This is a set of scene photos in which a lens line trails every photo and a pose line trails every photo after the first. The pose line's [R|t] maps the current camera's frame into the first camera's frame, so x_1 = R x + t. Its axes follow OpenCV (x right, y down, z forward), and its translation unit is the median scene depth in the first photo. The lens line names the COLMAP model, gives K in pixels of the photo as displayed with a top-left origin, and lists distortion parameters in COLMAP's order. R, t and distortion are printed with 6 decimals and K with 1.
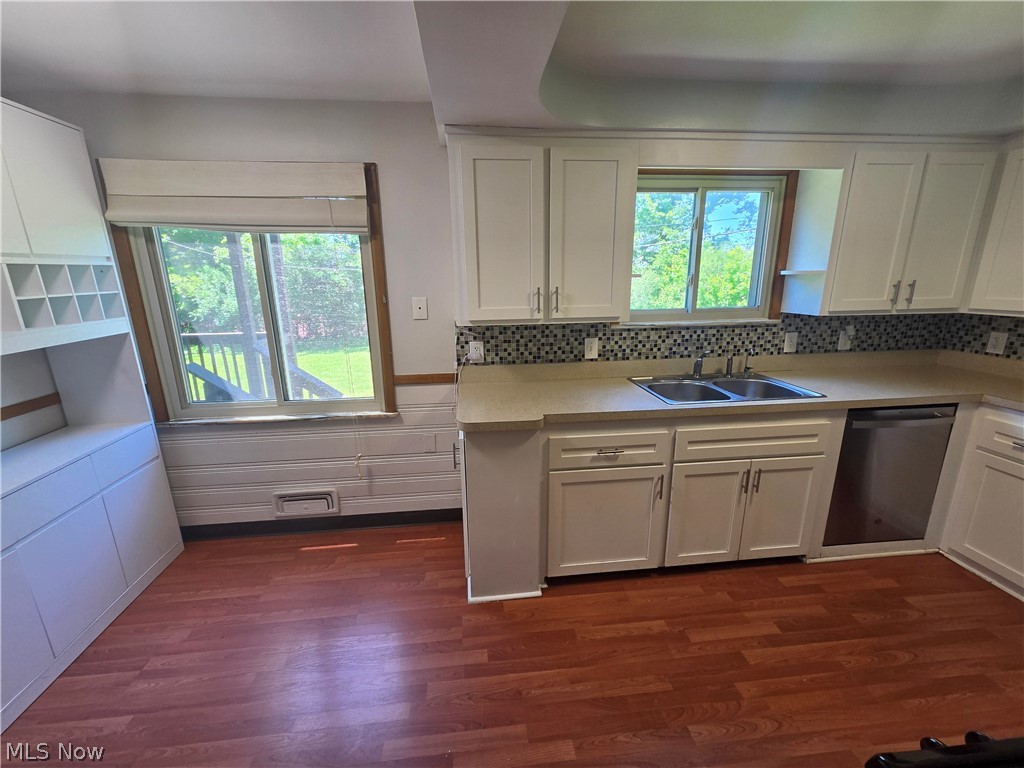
lens RADIAL K [[418.8, 0, 509.6], [0, 418.8, 383.4], [0, 0, 1]] dist [0.004114, 0.000232]
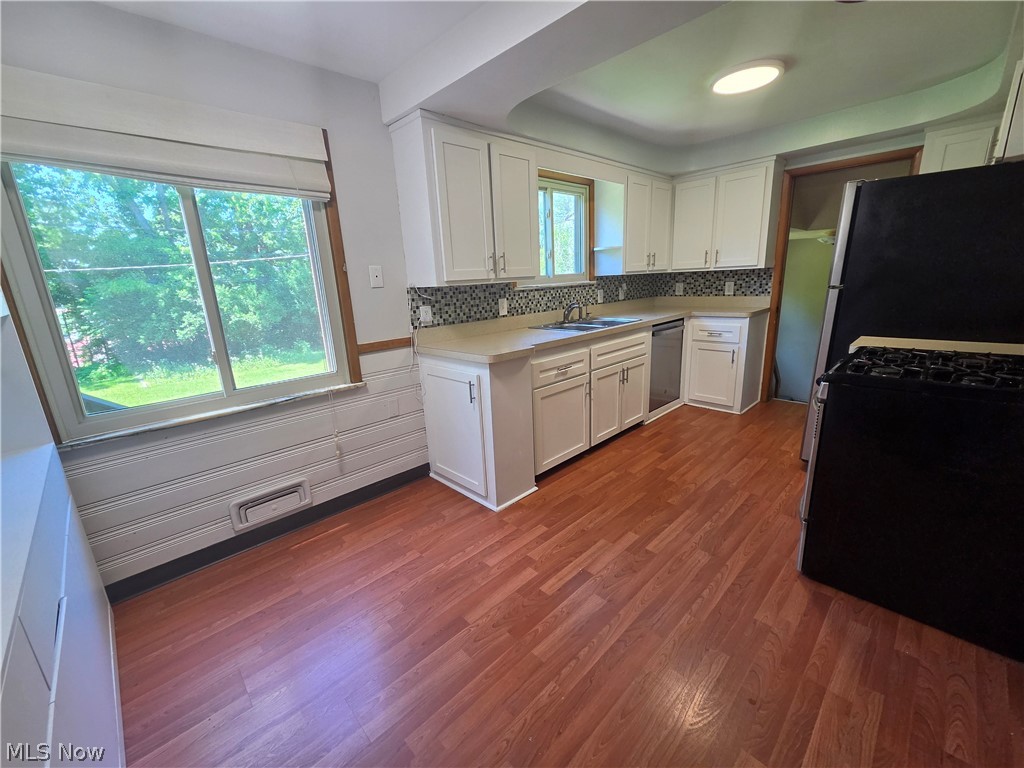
lens RADIAL K [[418.8, 0, 507.6], [0, 418.8, 384.0], [0, 0, 1]] dist [0.004114, 0.000232]
pose [[0.791827, -0.174268, 0.585355, -0.580714], [0.183632, 0.982012, 0.043953, 0.092799], [-0.582485, 0.072687, 0.809585, -0.016416]]
